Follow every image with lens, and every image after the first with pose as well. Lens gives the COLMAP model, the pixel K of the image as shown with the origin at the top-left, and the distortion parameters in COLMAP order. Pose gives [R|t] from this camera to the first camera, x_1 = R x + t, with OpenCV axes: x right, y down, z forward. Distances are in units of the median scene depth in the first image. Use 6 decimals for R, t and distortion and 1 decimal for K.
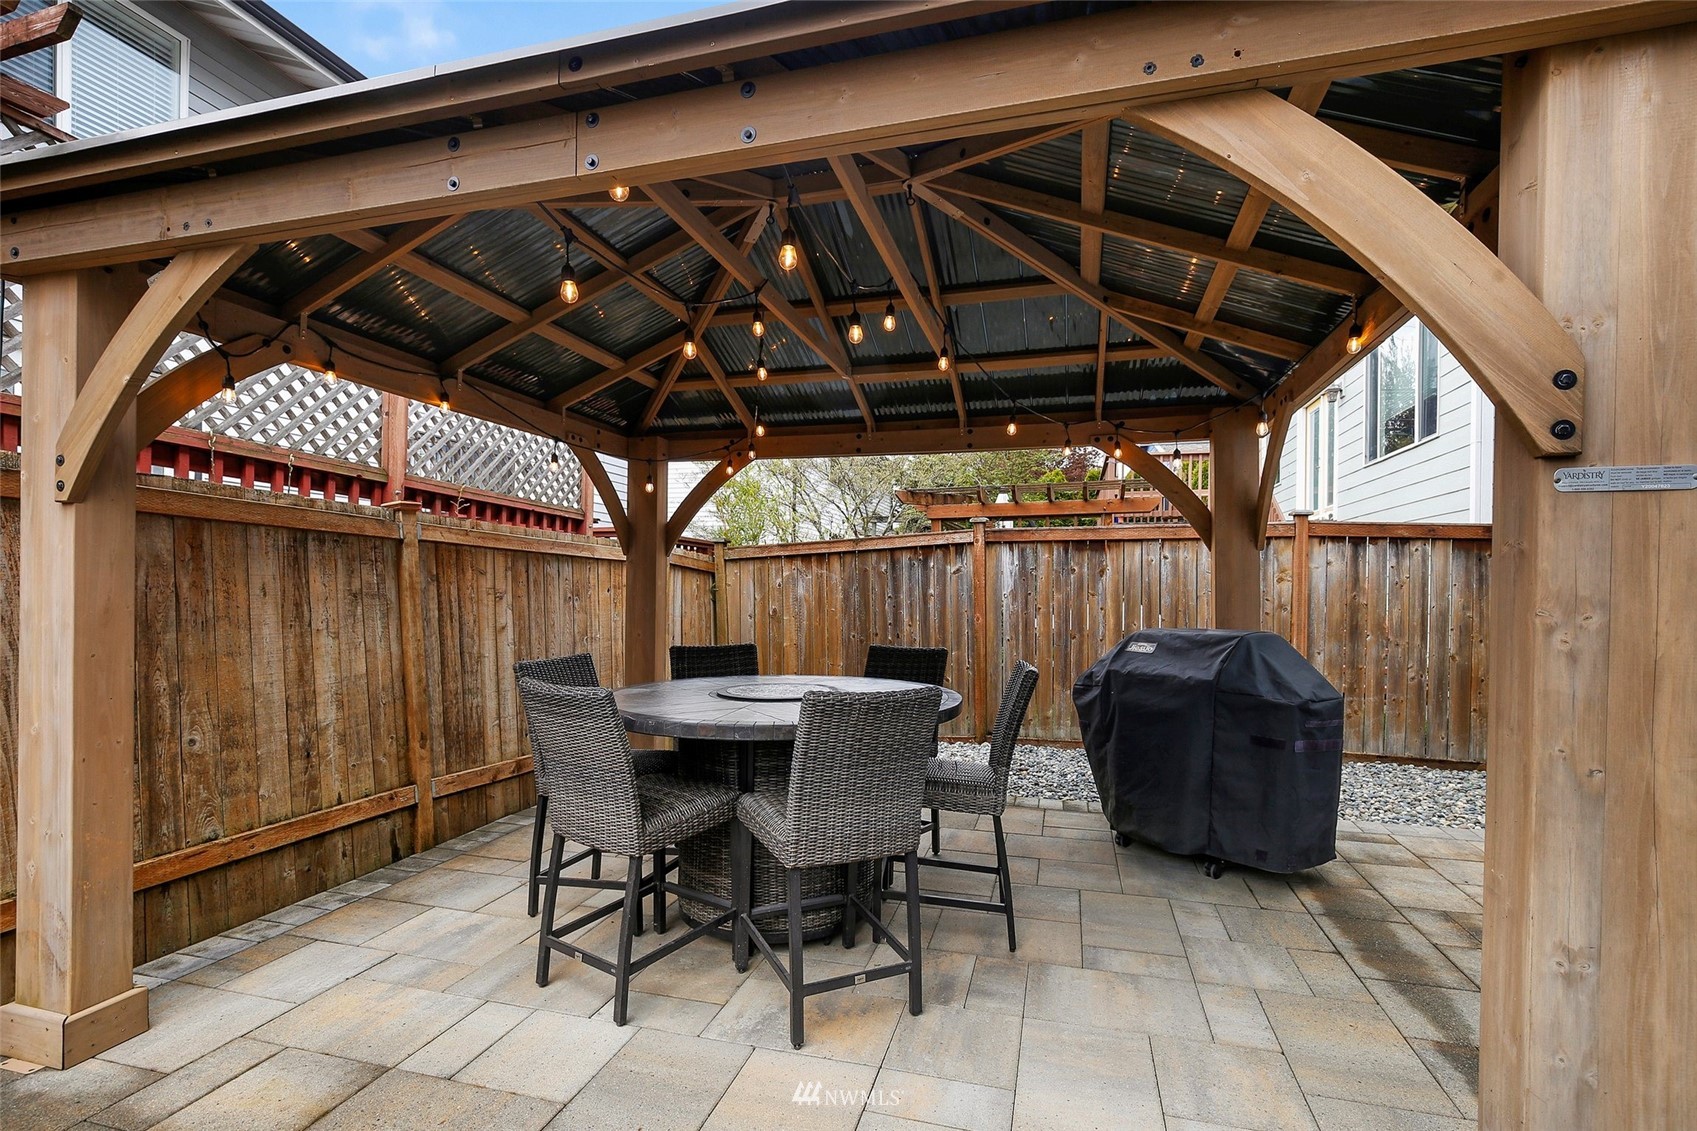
lens RADIAL K [[781.7, 0, 857.0], [0, 781.7, 595.0], [0, 0, 1]] dist [-0.022862, 0.002446]
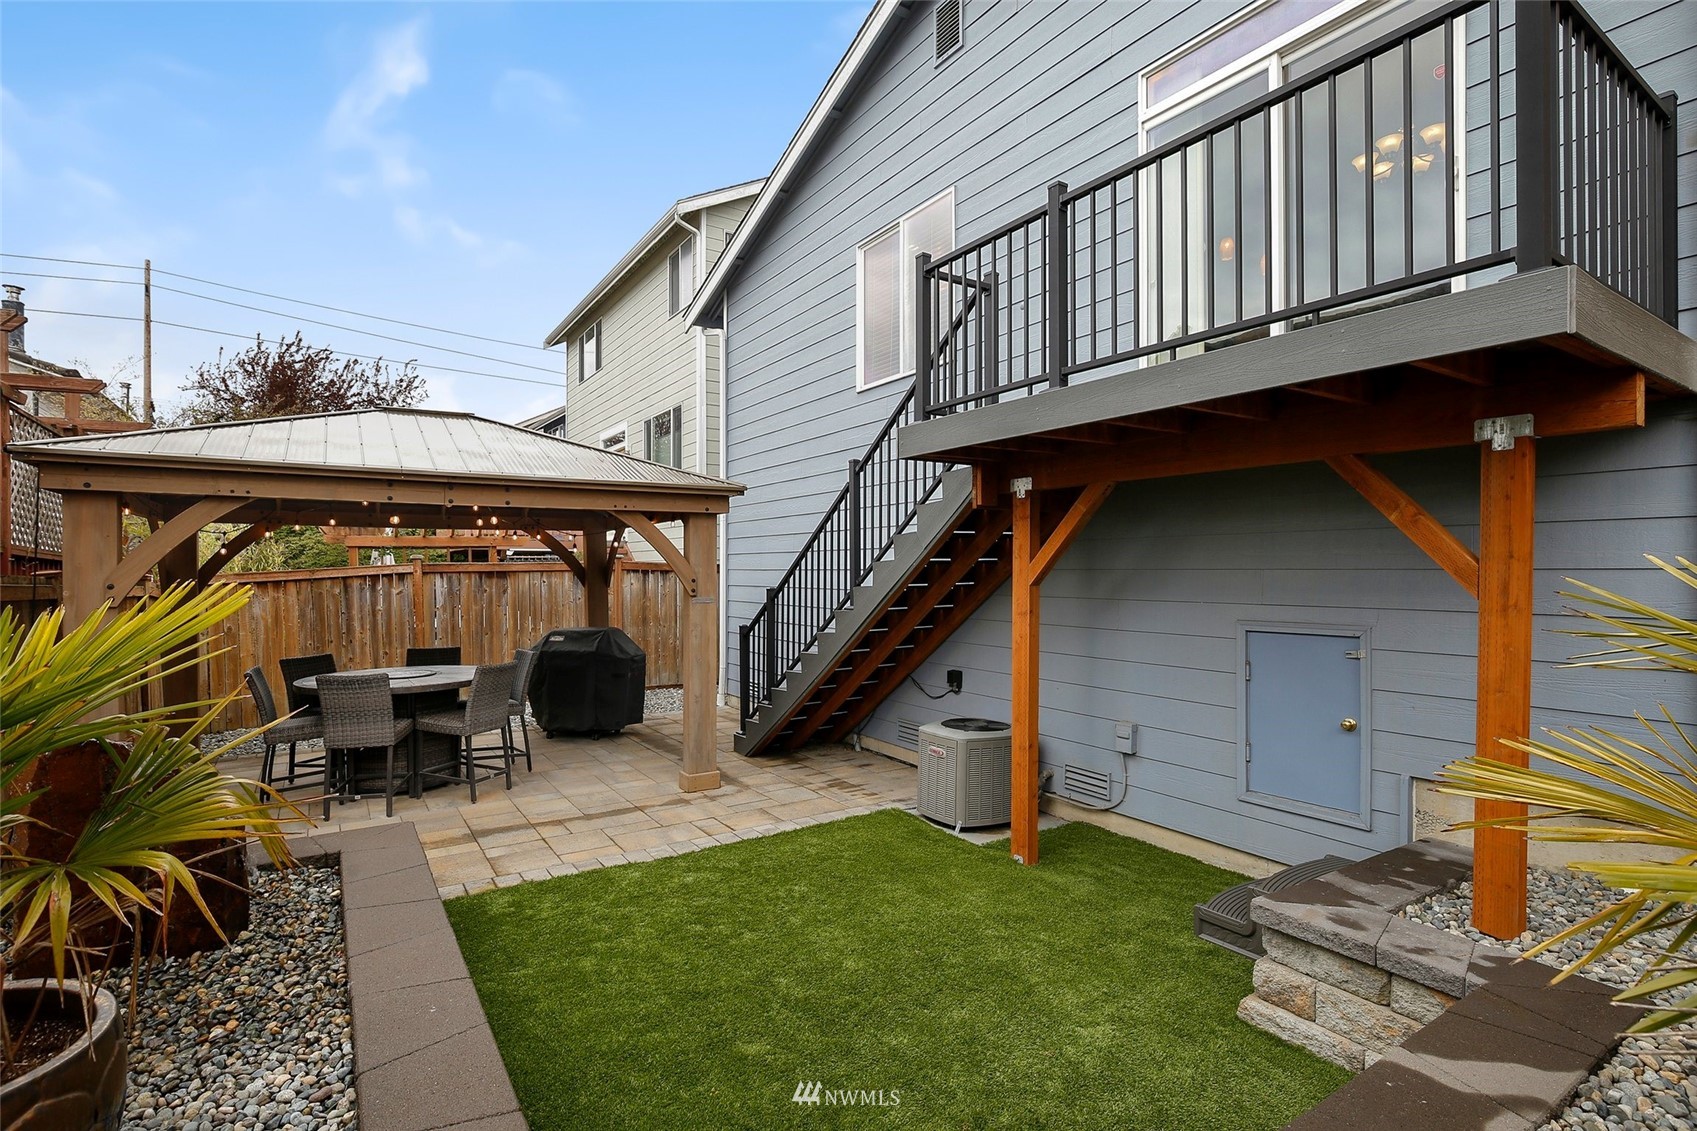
lens RADIAL K [[801.3, 0, 842.2], [0, 801.3, 575.7], [0, 0, 1]] dist [-0.009377, 0.003670]
pose [[0.674312, -0.015392, 0.738287, -0.595031], [0.014875, 0.999863, 0.007260, -0.088434], [-0.738297, 0.006087, 0.674448, -0.845608]]
